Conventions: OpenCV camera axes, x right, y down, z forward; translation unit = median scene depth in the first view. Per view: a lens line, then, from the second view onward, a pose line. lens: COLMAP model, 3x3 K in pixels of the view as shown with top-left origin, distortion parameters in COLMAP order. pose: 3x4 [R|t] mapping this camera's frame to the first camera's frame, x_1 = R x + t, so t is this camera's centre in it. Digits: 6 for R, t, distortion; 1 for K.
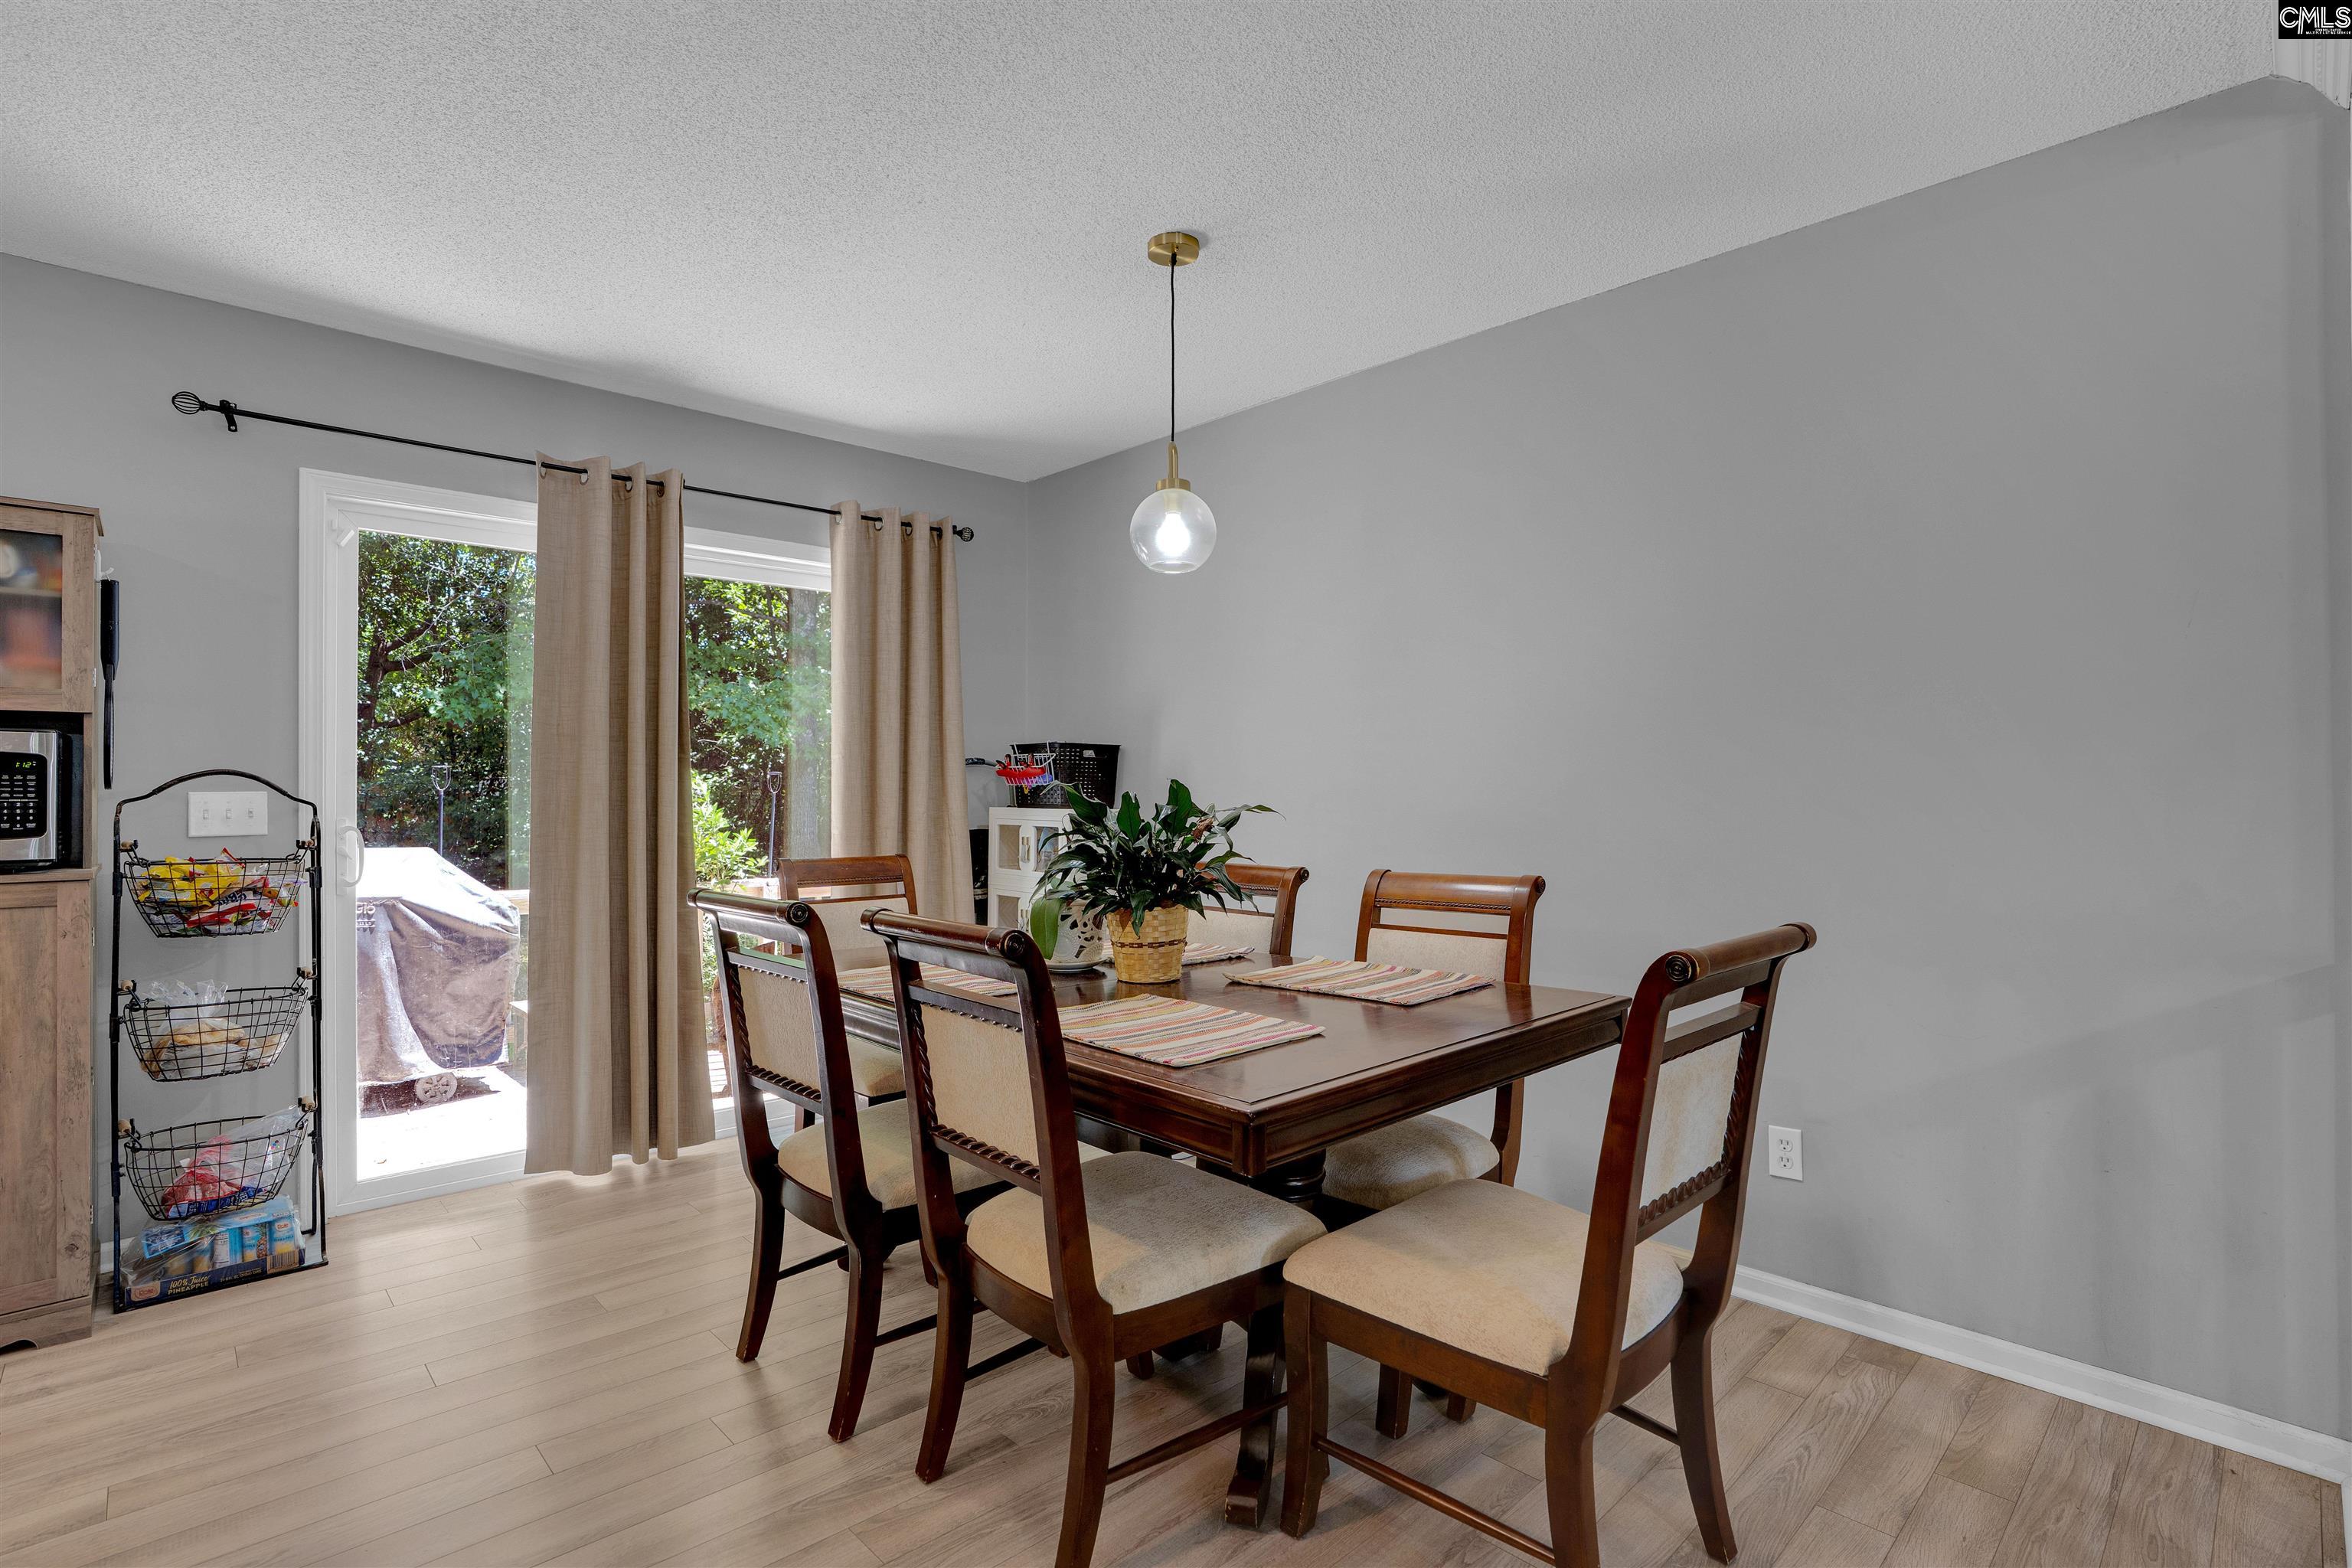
lens RADIAL K [[1096.4, 0, 1166.0], [0, 1096.4, 784.6], [0, 0, 1]] dist [-0.042601, 0.021238]
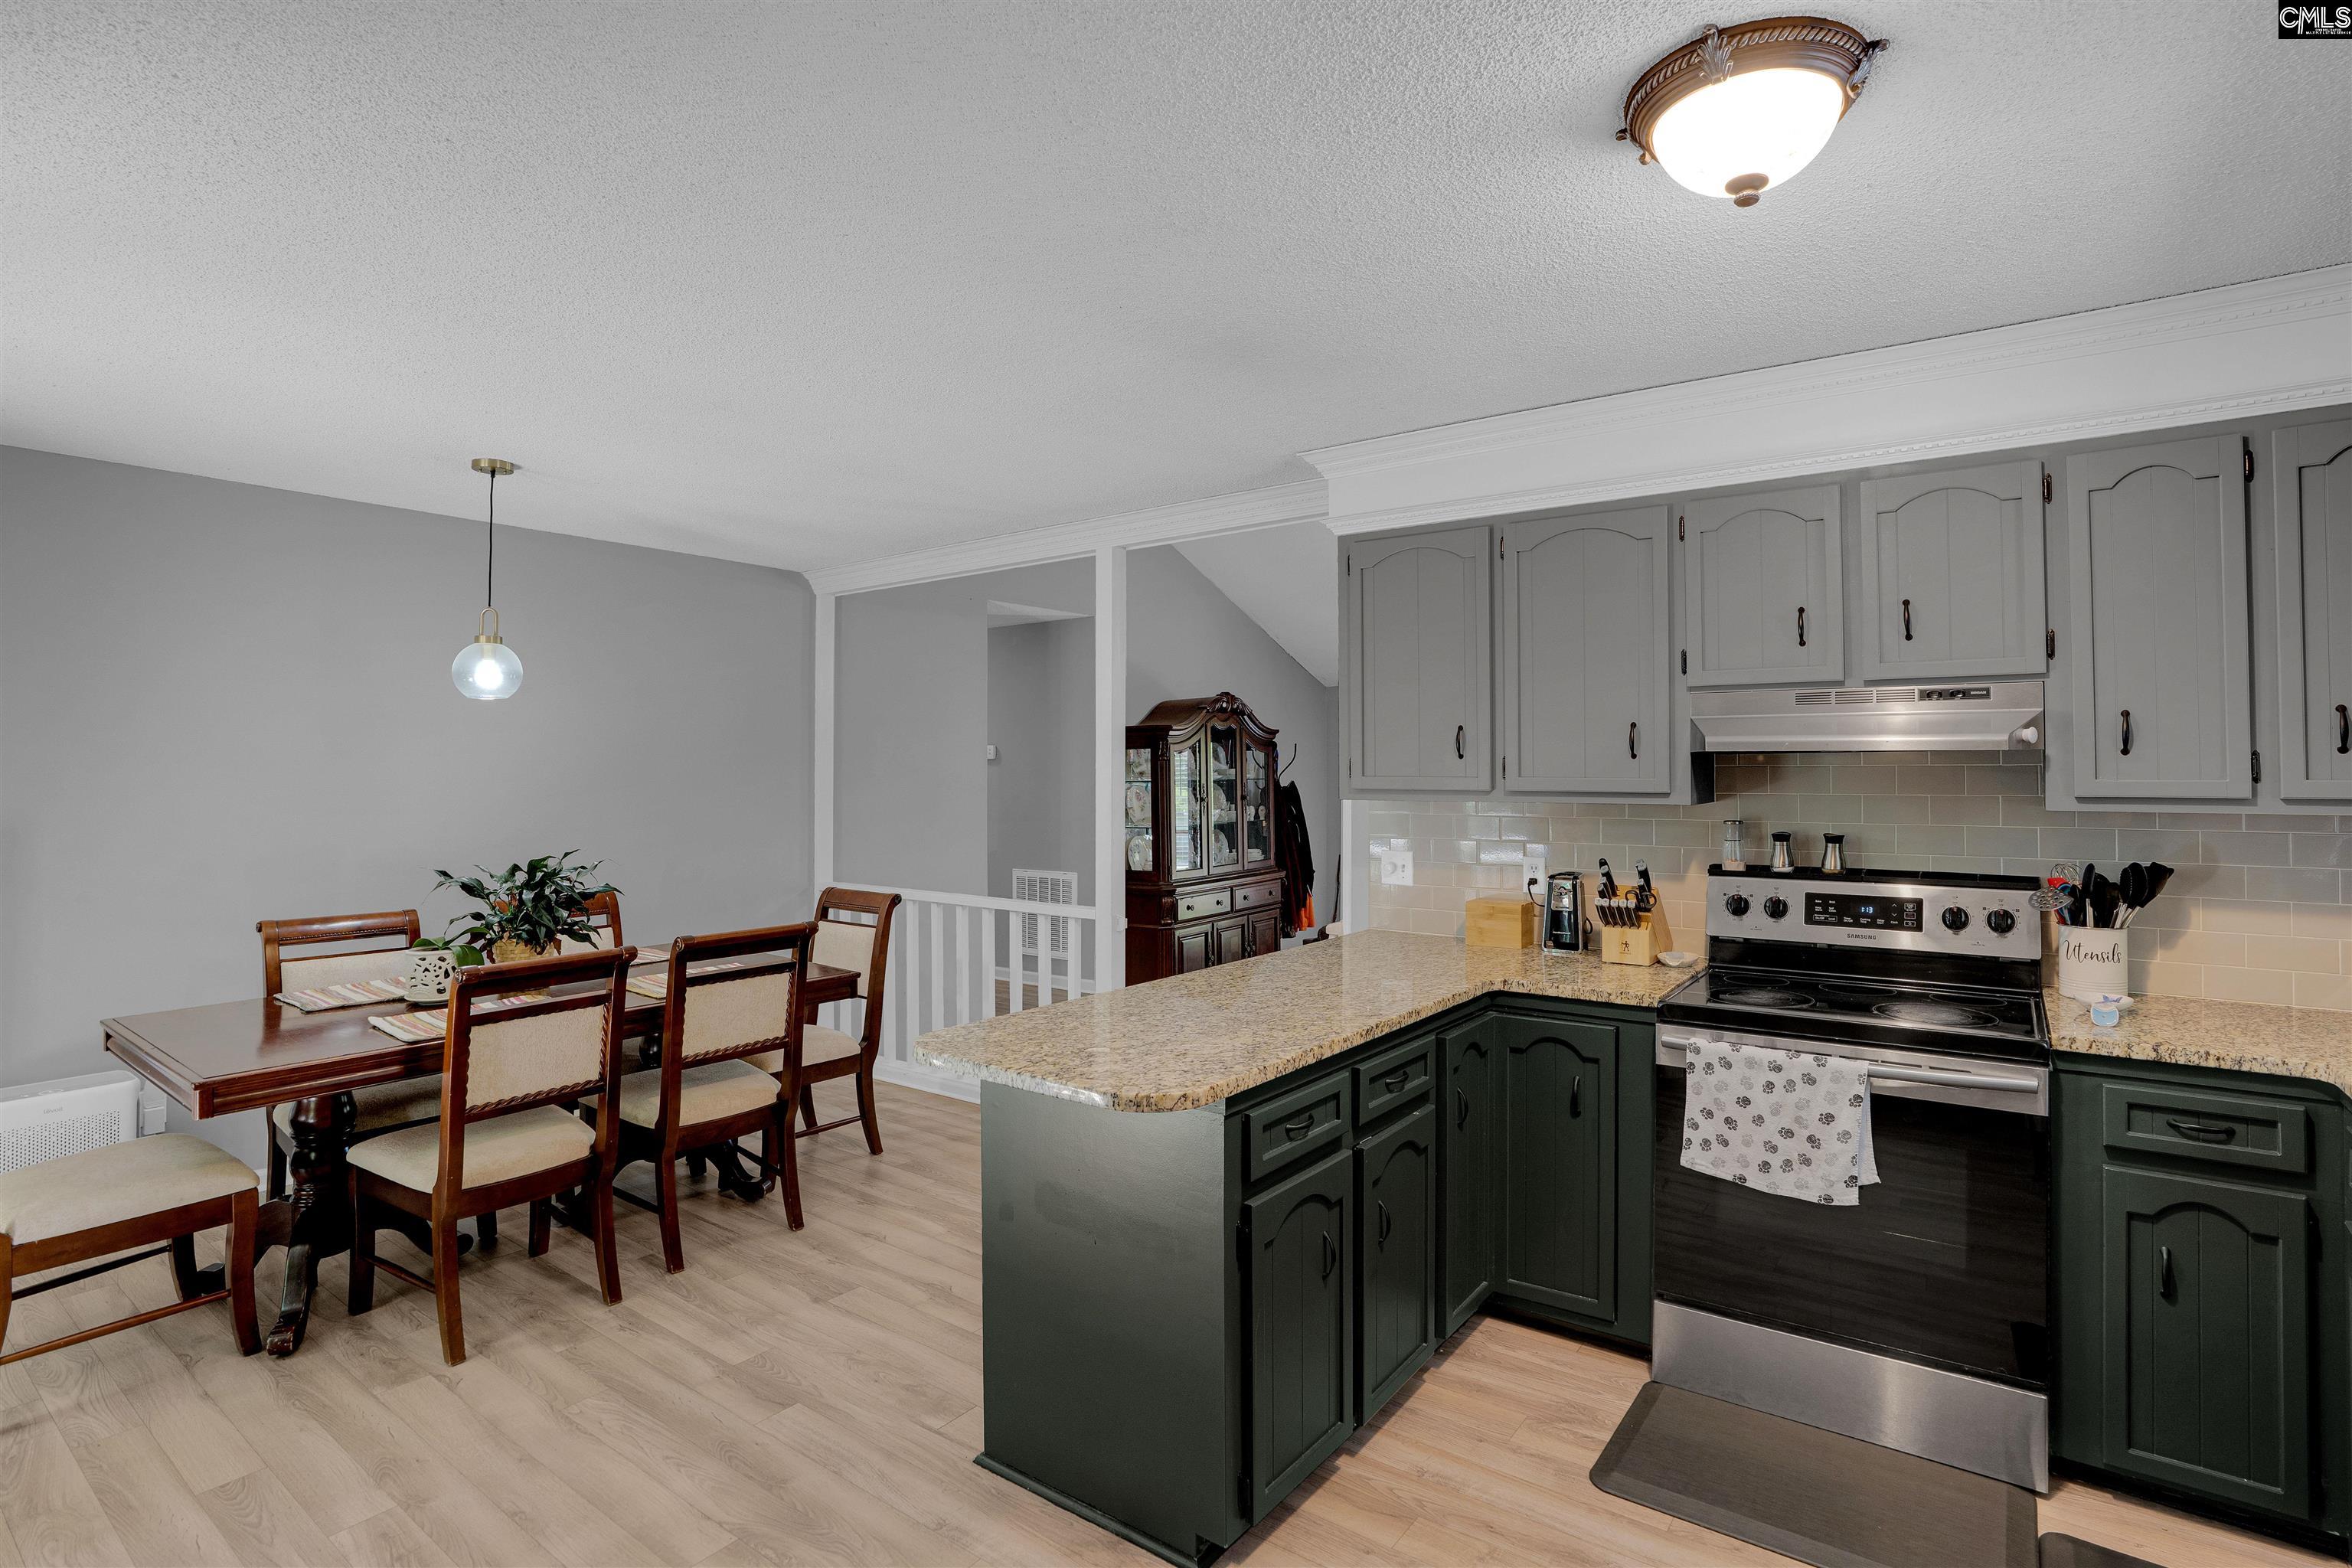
lens RADIAL K [[1113.1, 0, 1150.7], [0, 1113.1, 760.2], [0, 0, 1]] dist [-0.037058, 0.000101]
pose [[-0.179909, 0.014090, 0.983582, -1.462587], [-0.005342, 0.999869, -0.015300, -0.096948], [-0.983669, -0.008007, -0.179810, 0.410175]]
